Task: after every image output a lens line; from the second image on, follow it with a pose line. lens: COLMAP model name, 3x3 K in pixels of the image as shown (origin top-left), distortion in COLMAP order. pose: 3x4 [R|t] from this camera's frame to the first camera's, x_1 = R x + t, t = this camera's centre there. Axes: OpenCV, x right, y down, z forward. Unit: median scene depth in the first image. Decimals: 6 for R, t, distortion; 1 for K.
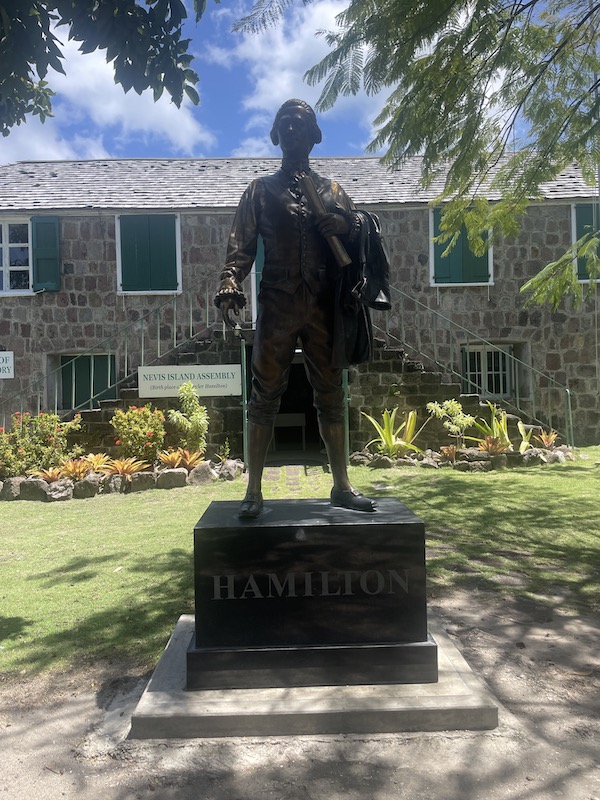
lens RADIAL K [[616.1, 0, 296.3], [0, 616.1, 398.1], [0, 0, 1]] dist [0.054412, -0.025091]
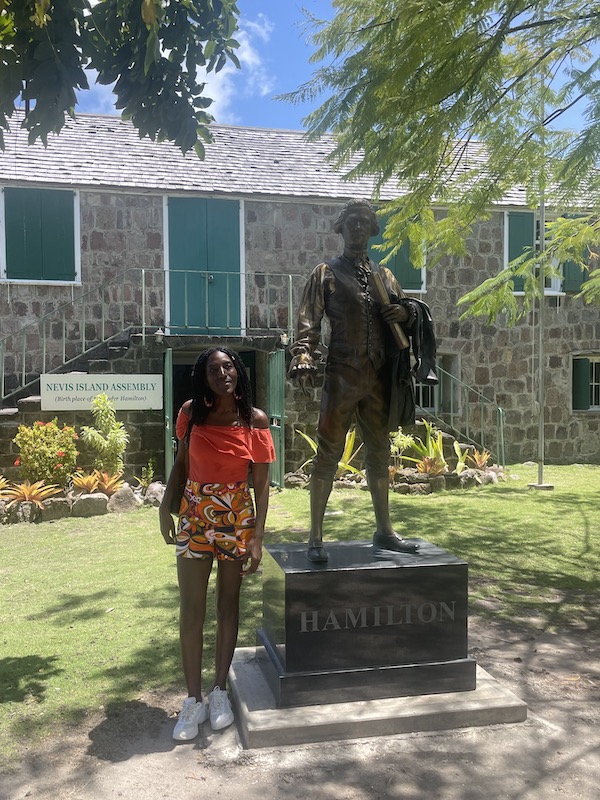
lens RADIAL K [[754.8, 0, 300.4], [0, 754.8, 415.7], [0, 0, 1]] dist [0.070372, 0.000000]
pose [[0.979053, 0.012499, 0.203223, -0.125290], [-0.019903, 0.999209, 0.034430, -0.040069], [-0.202632, -0.037753, 0.978527, -0.116887]]
